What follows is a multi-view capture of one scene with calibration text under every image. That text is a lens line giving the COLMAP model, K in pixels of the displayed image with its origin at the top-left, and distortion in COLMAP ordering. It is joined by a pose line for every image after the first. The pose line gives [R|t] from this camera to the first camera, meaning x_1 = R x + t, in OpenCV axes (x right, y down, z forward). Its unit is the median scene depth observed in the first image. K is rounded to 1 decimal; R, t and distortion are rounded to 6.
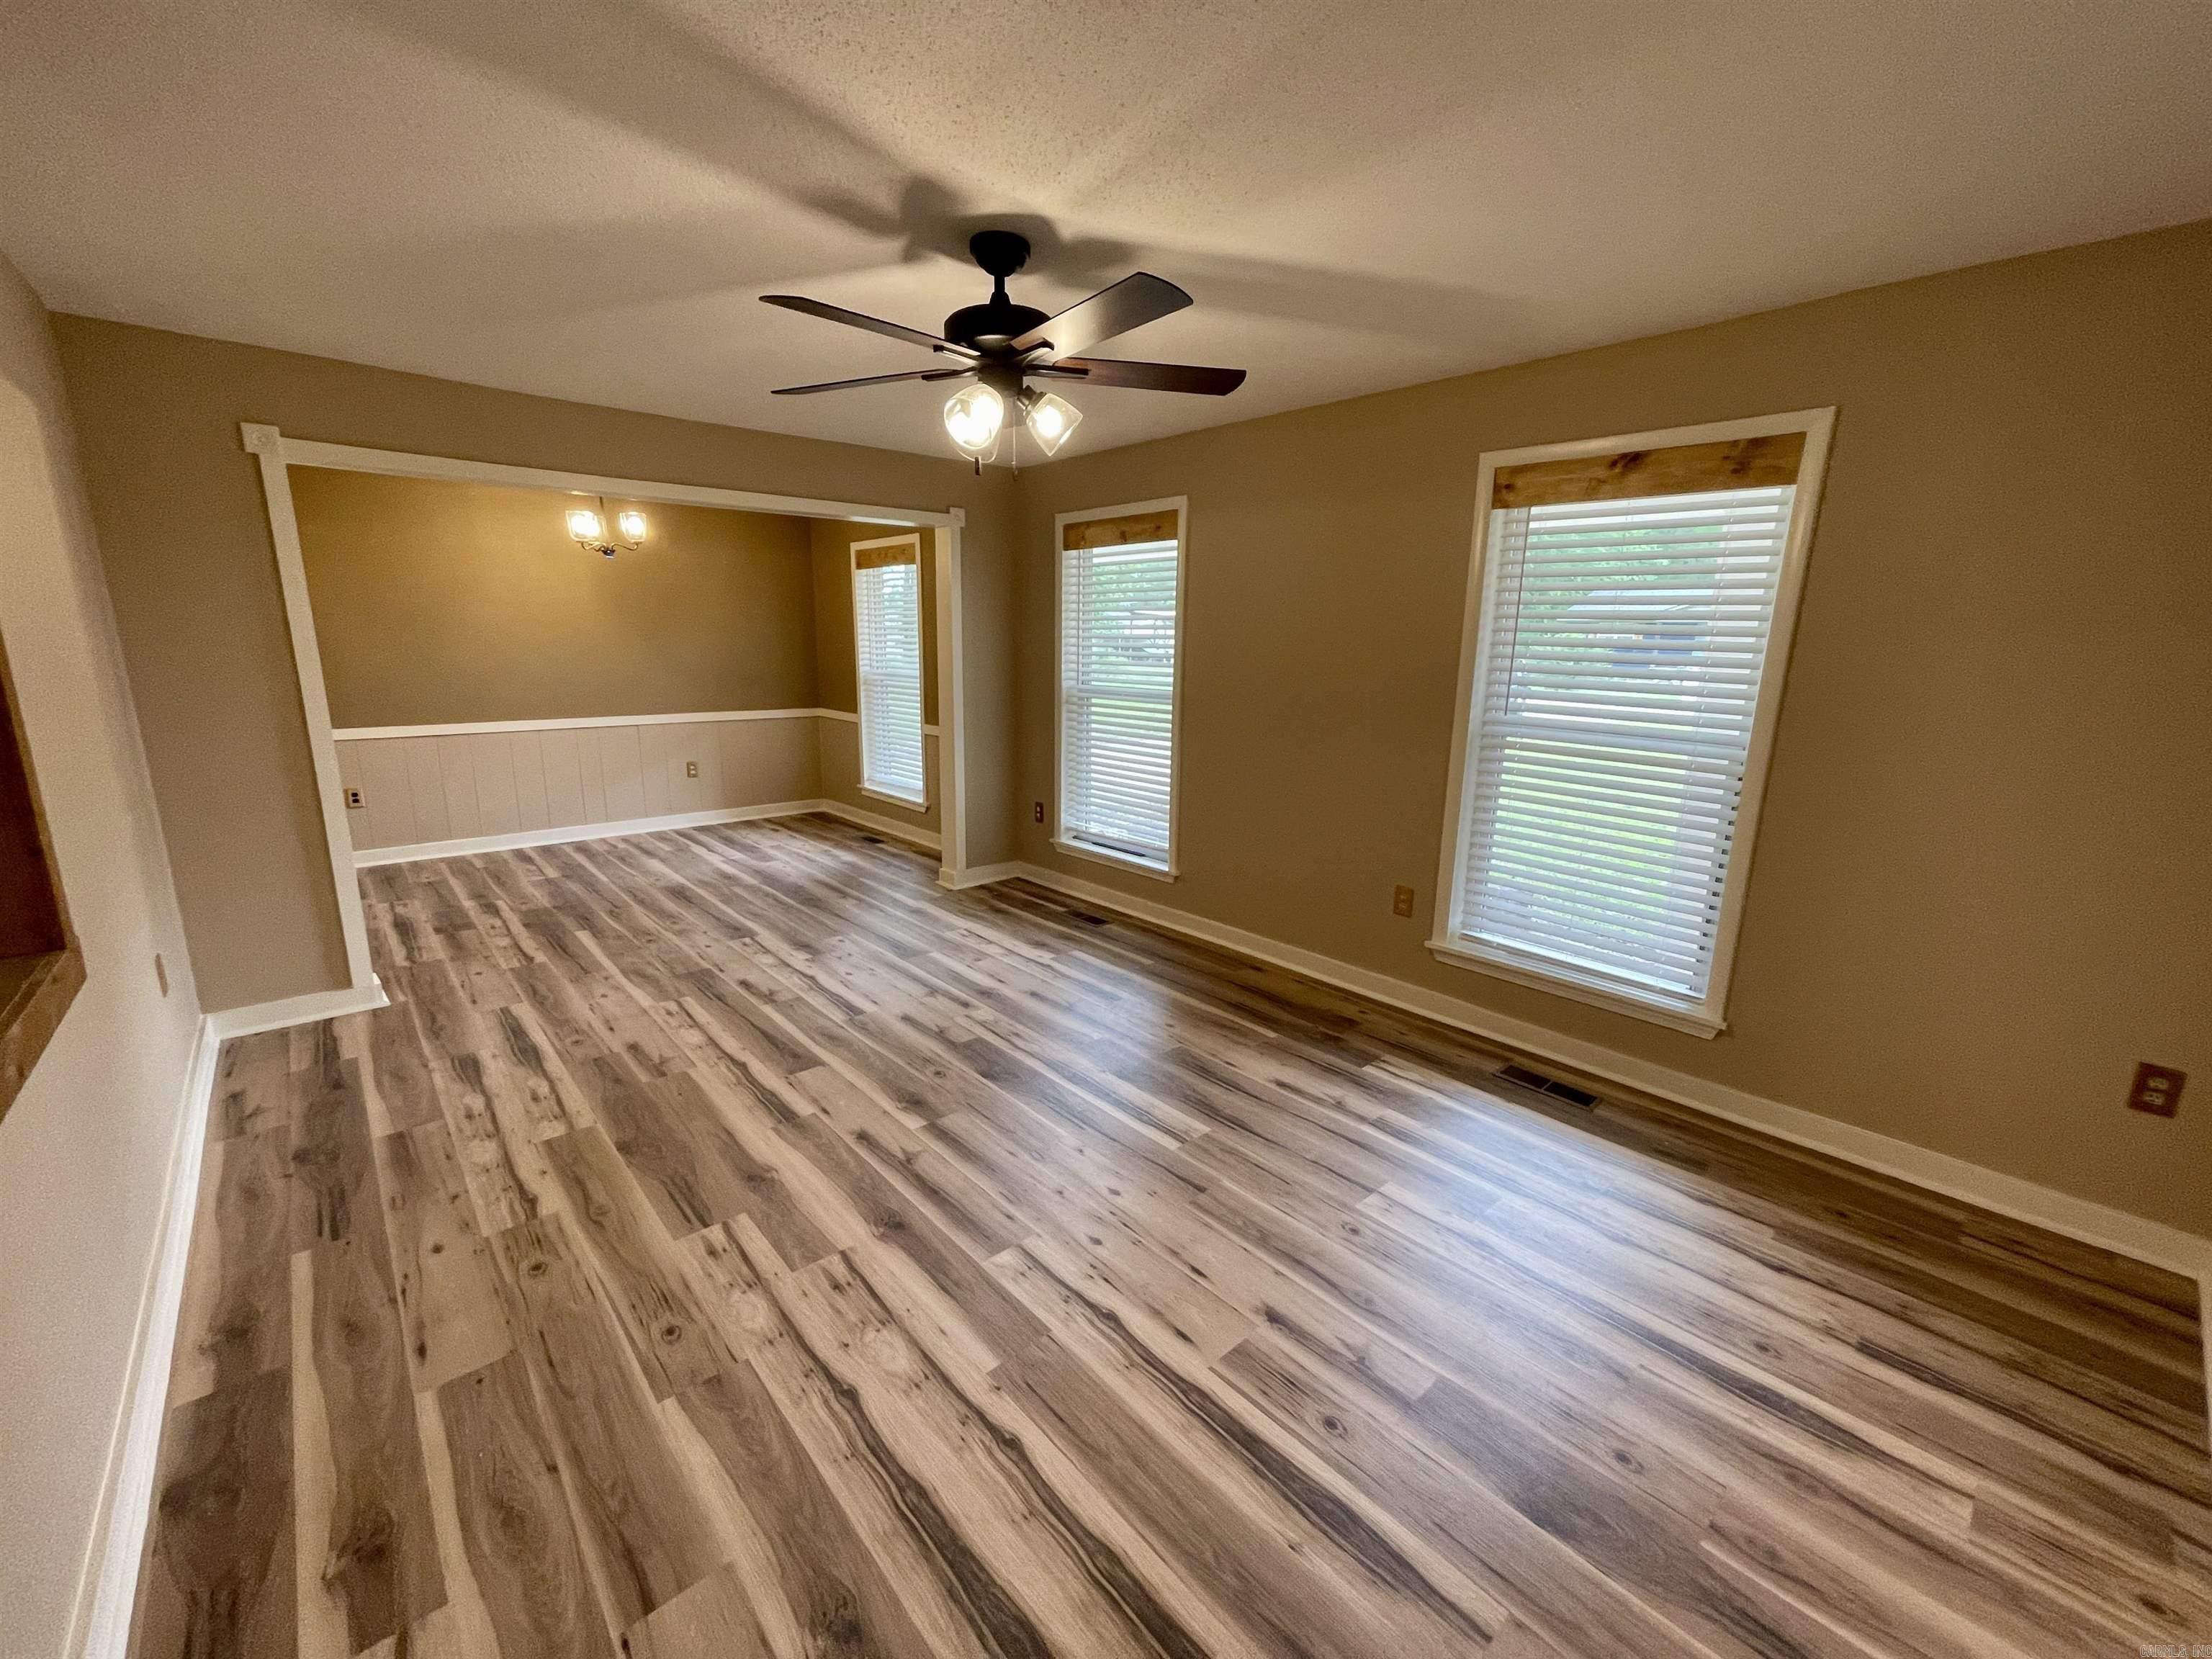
lens RADIAL K [[896.6, 0, 1093.5], [0, 896.6, 842.8], [0, 0, 1]] dist [0.000209, 0.000336]
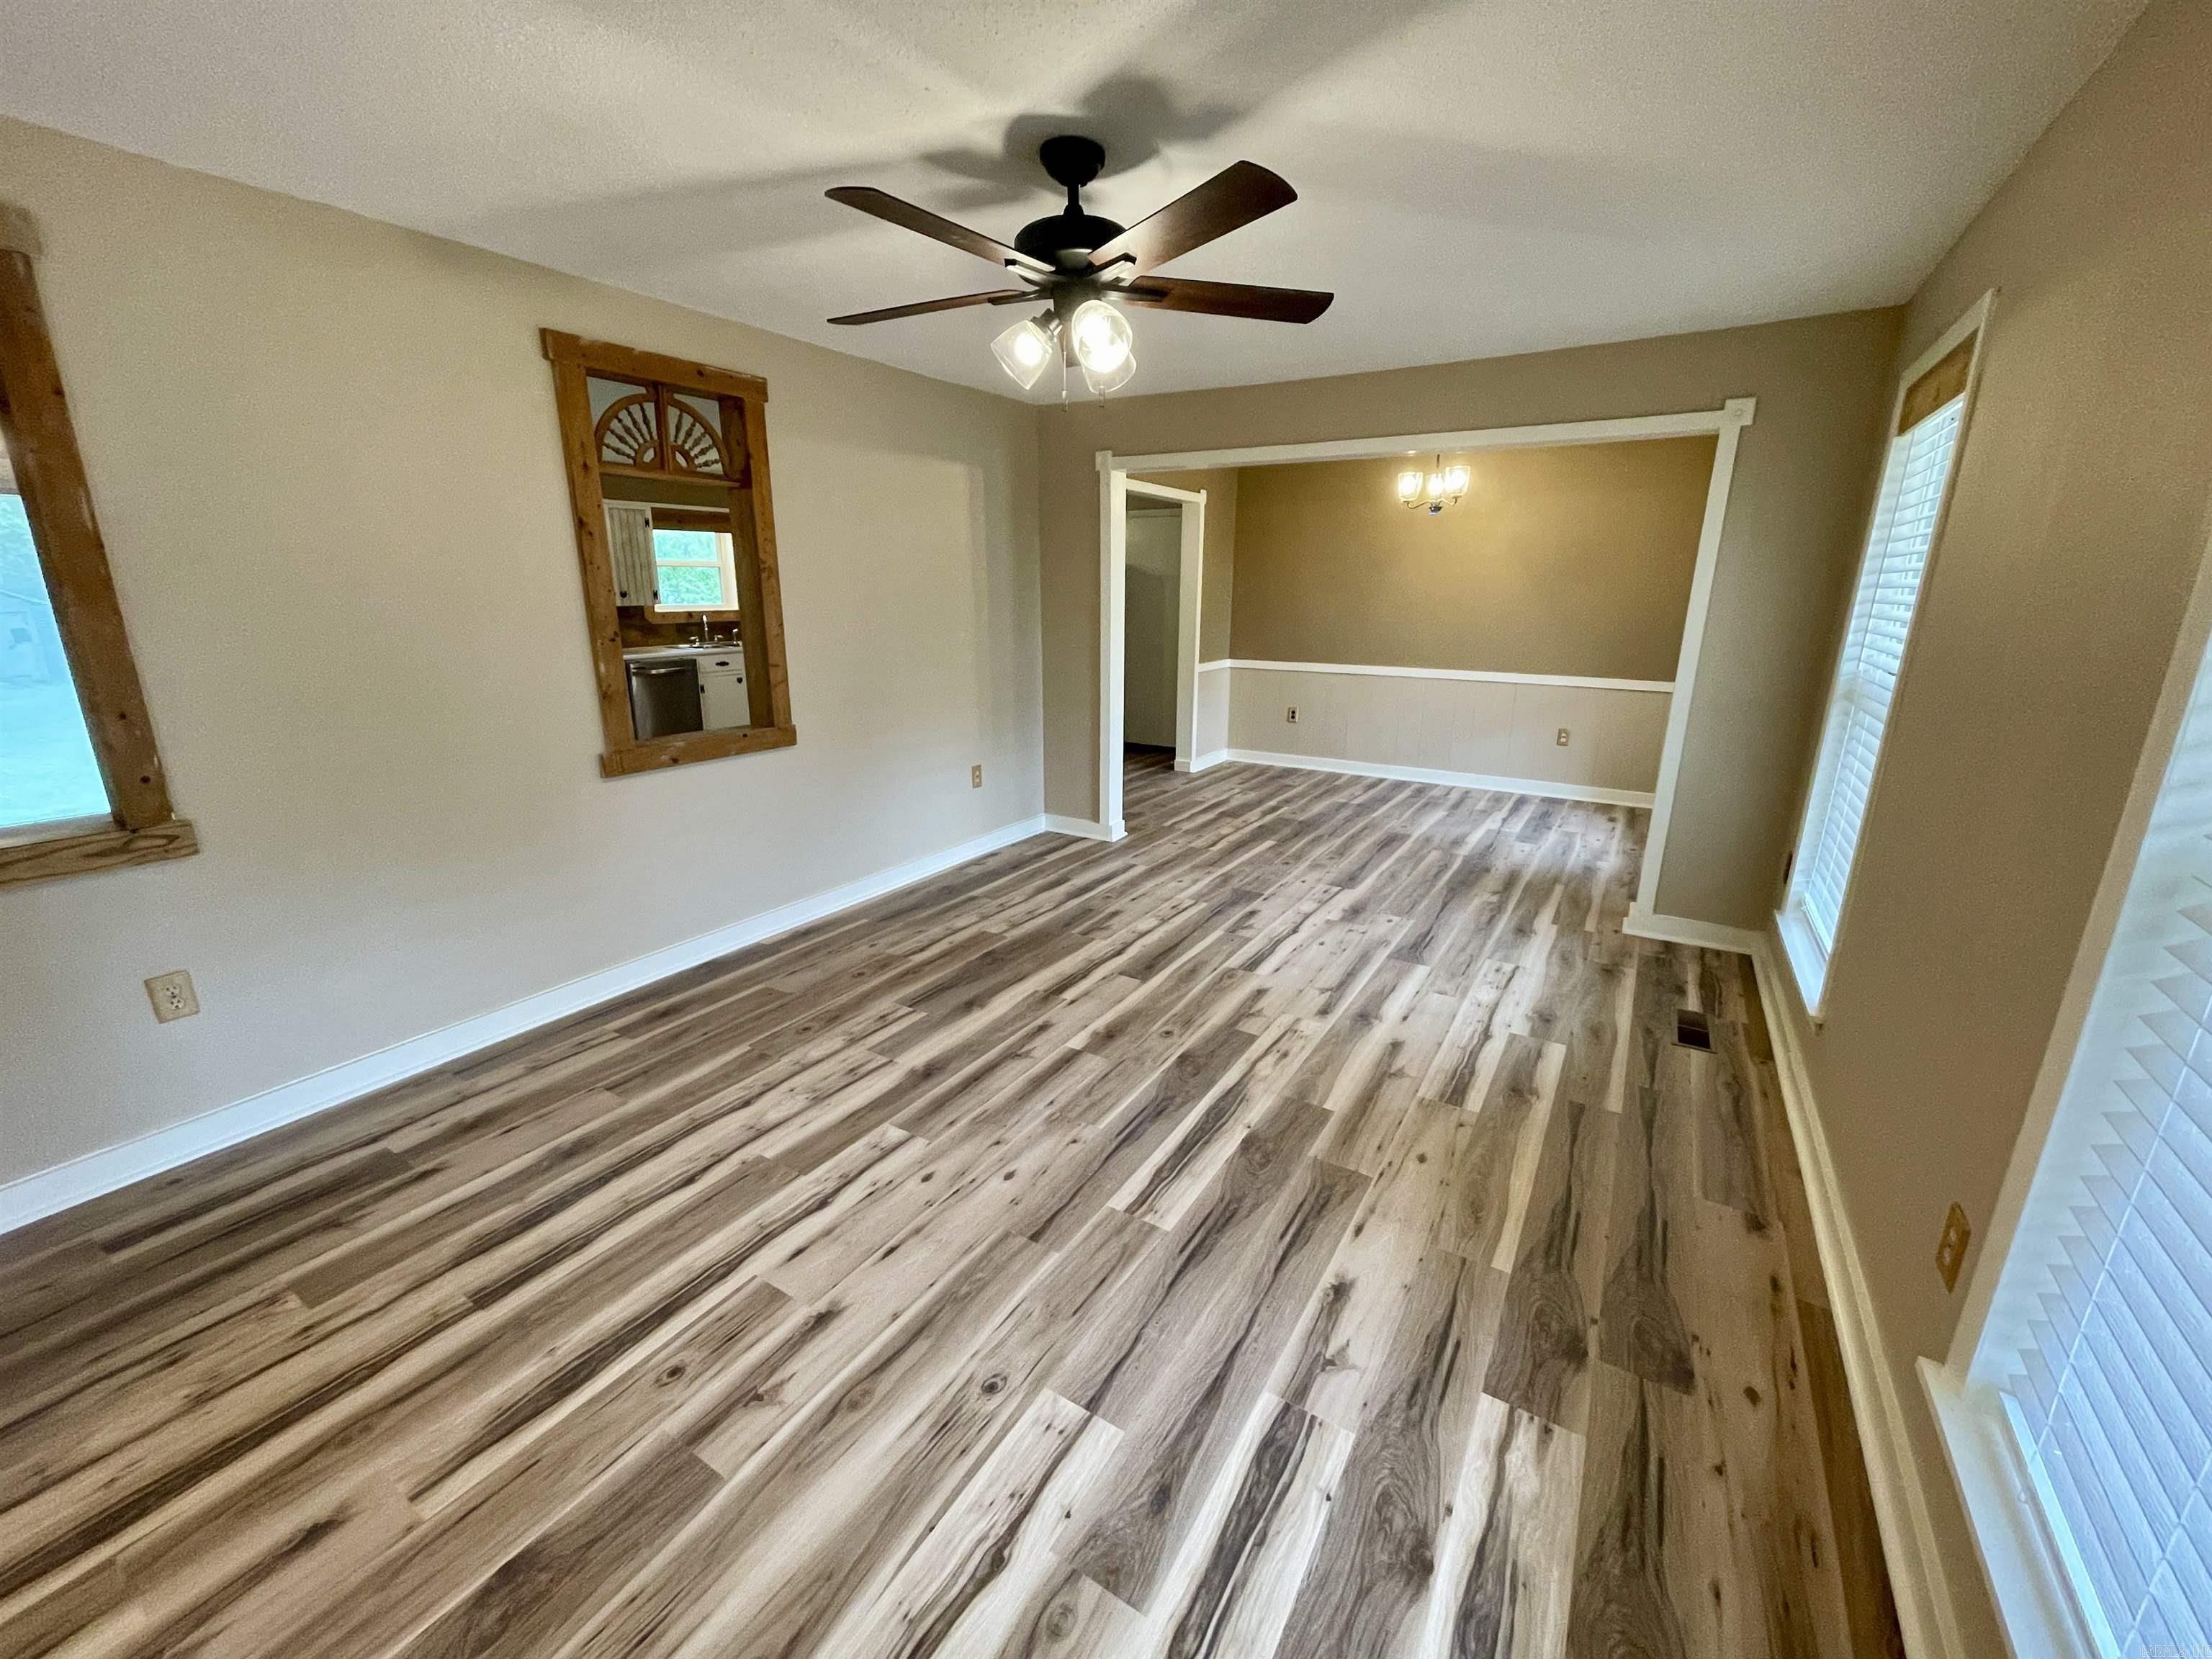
lens RADIAL K [[896.6, 0, 1103.1], [0, 896.6, 837.8], [0, 0, 1]] dist [0.000209, 0.000336]
pose [[0.287120, 0.249646, -0.924791, 0.637002], [-0.219122, 0.956960, 0.190299, -0.113780], [0.932495, 0.148004, 0.329465, 0.560561]]
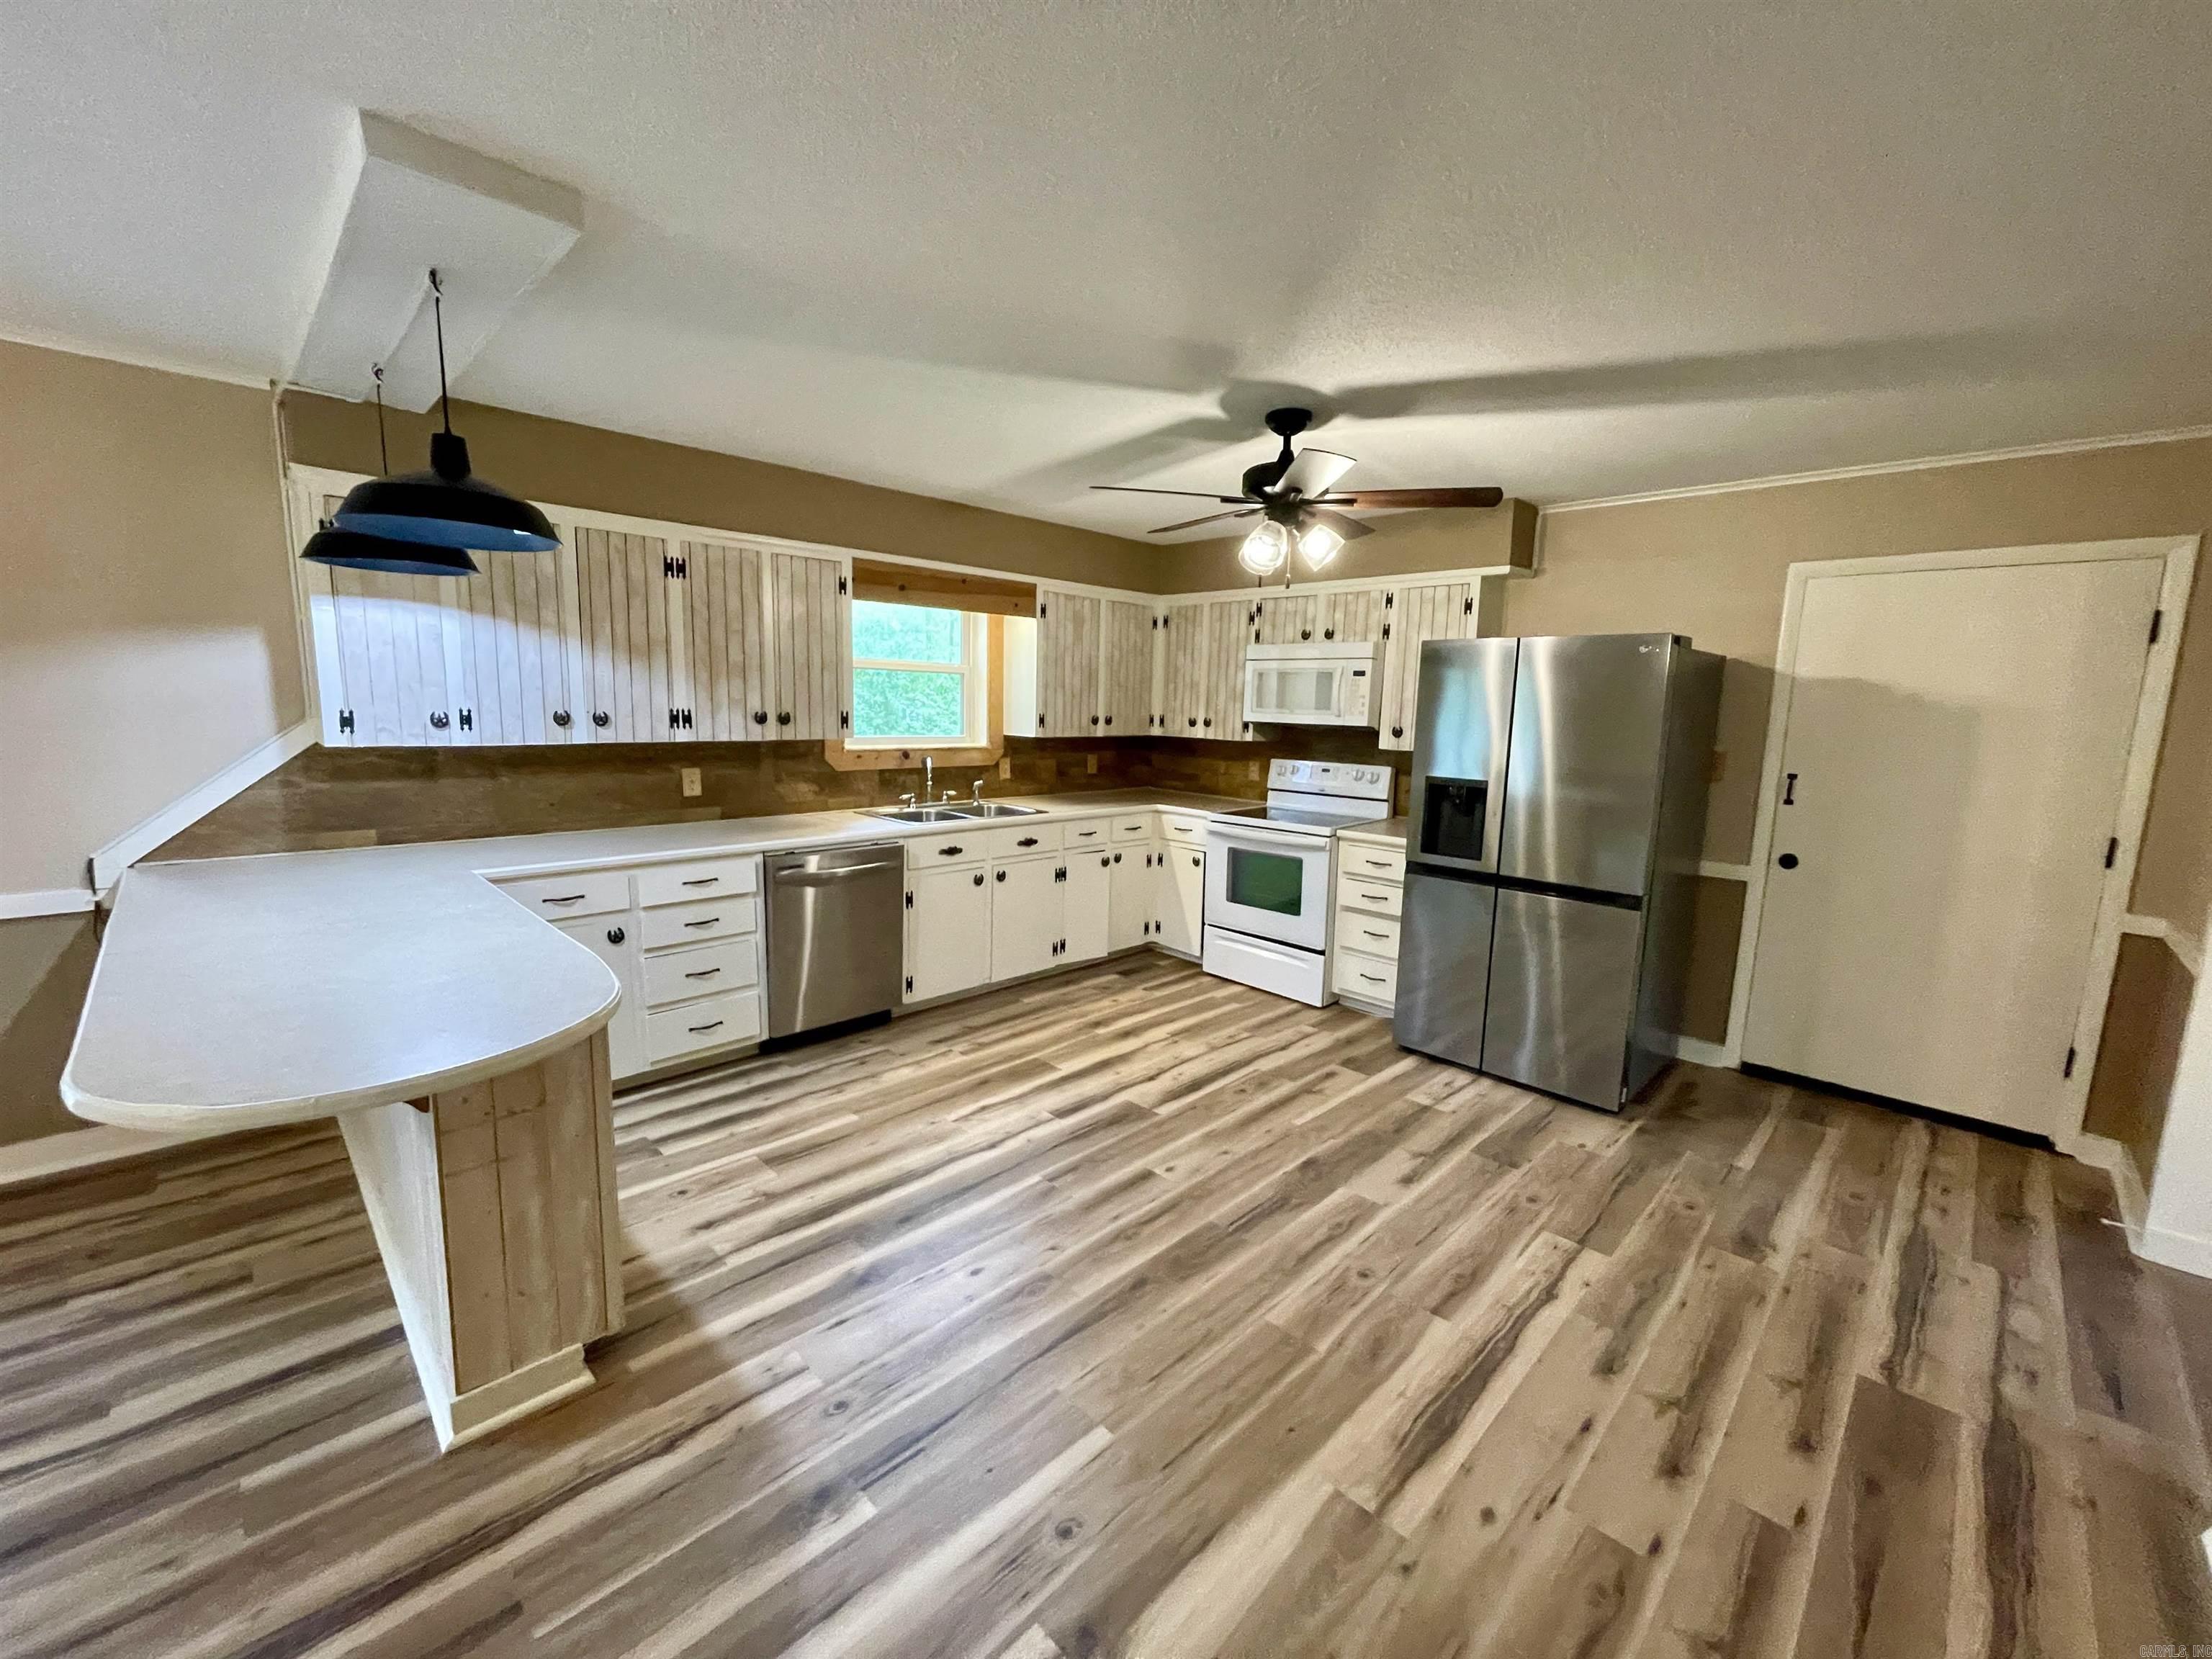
lens RADIAL K [[896.6, 0, 1099.3], [0, 896.6, 825.7], [0, 0, 1]] dist [0.000209, 0.000336]
pose [[0.063064, 0.126558, -0.989952, 0.548327], [-0.246037, 0.963283, 0.107475, -0.112711], [0.967207, 0.236787, 0.091886, 0.550853]]
